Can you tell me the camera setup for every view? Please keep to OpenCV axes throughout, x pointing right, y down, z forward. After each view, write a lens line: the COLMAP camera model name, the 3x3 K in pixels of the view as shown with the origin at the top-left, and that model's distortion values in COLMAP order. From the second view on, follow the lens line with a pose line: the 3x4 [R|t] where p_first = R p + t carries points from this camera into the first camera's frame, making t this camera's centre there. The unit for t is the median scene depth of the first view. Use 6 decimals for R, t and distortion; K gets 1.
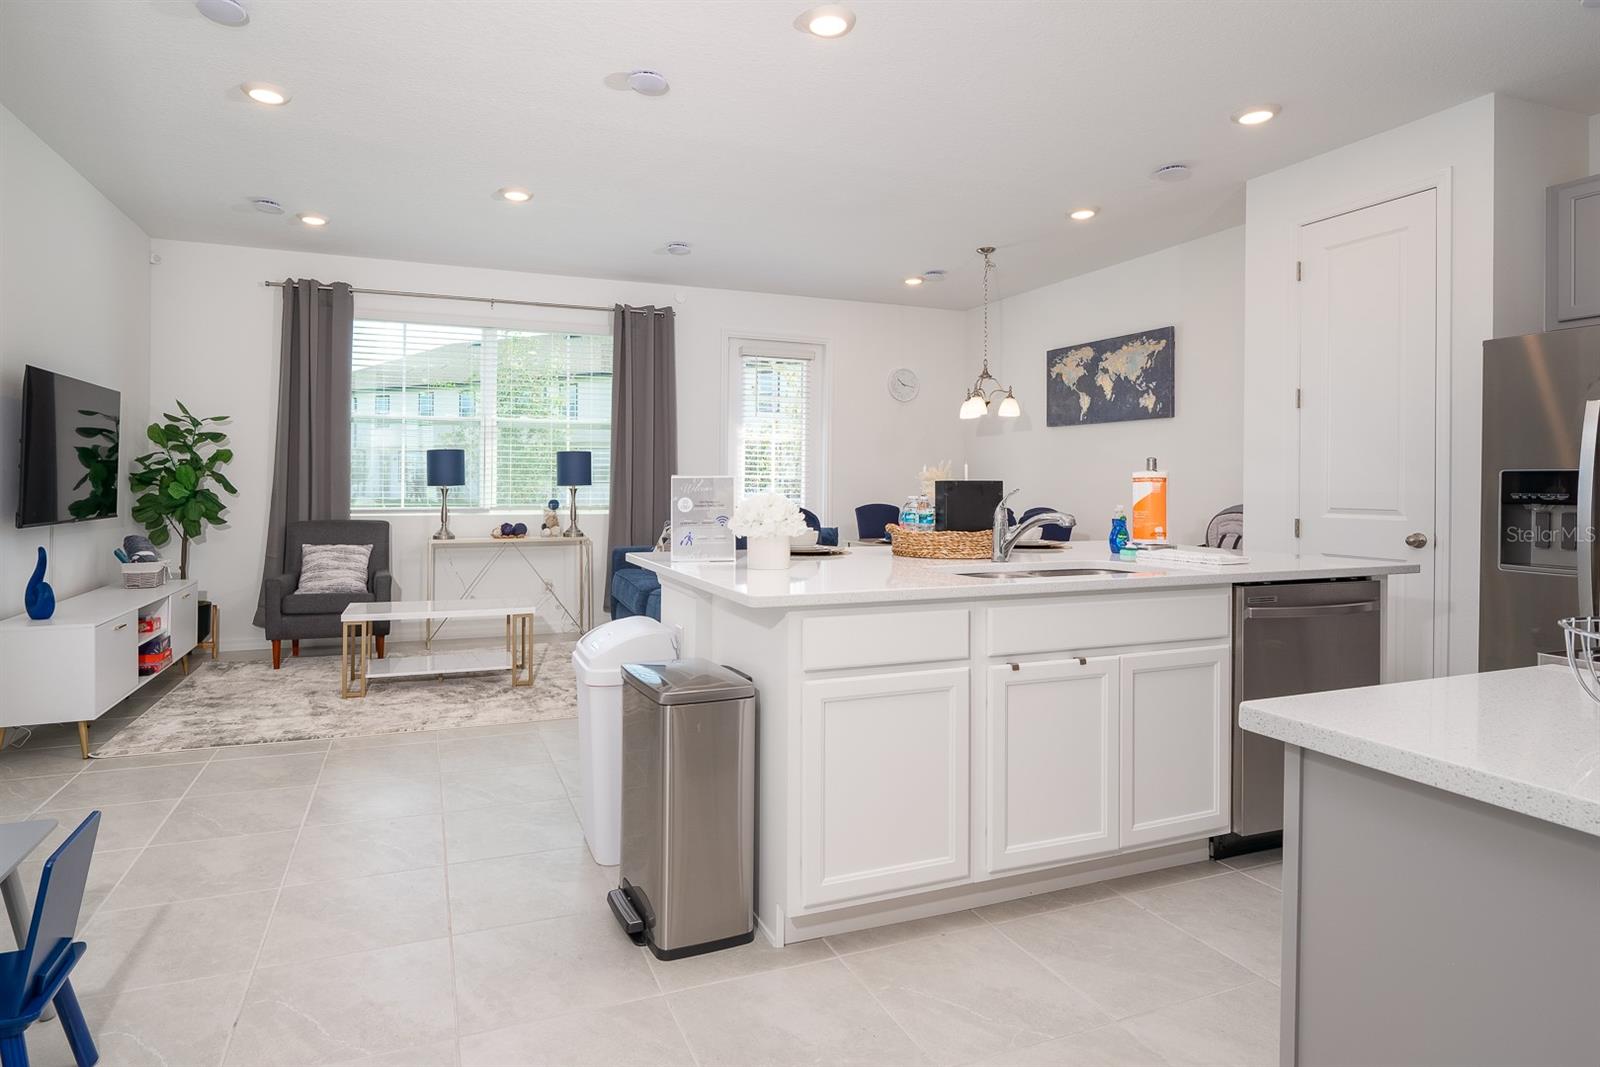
lens RADIAL K [[878.0, 0, 757.3], [0, 878.0, 474.1], [0, 0, 1]] dist [0.001095, -0.001096]
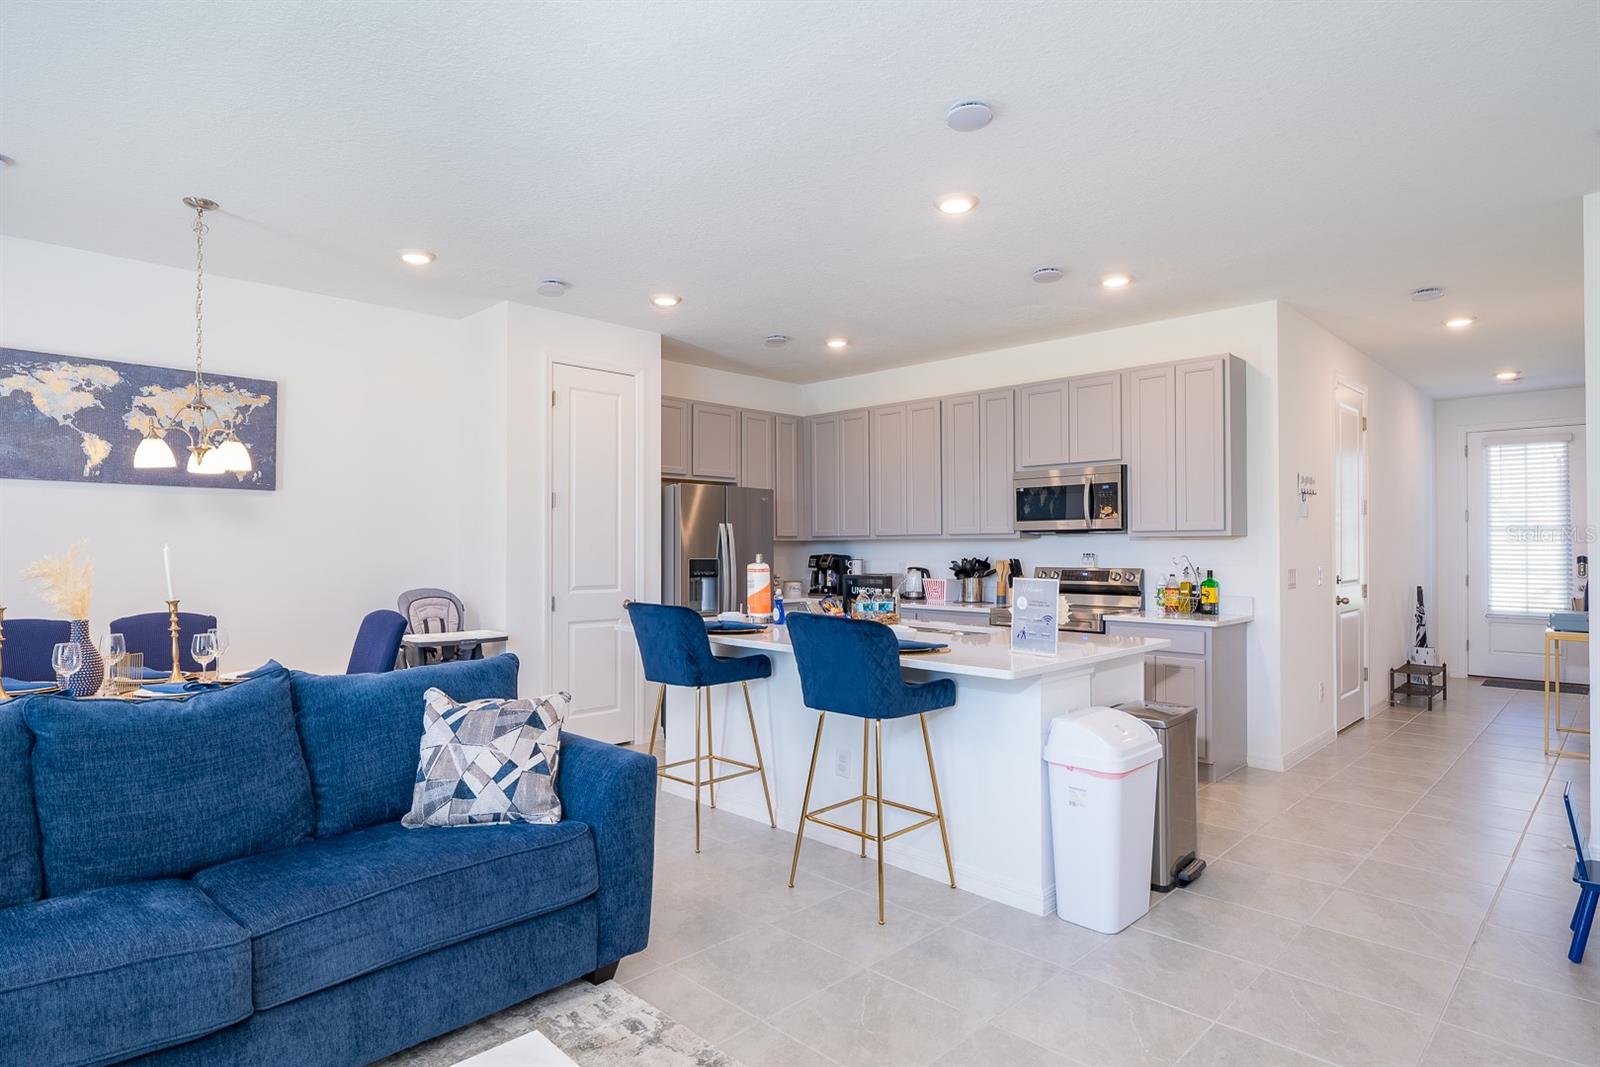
lens RADIAL K [[878.0, 0, 804.8], [0, 878.0, 540.1], [0, 0, 1]] dist [0.001095, -0.001096]
pose [[-0.405344, 0.001724, 0.914163, -0.483112], [-0.013737, 0.999874, -0.007977, -0.017465], [-0.914061, -0.015791, -0.405269, 0.855010]]
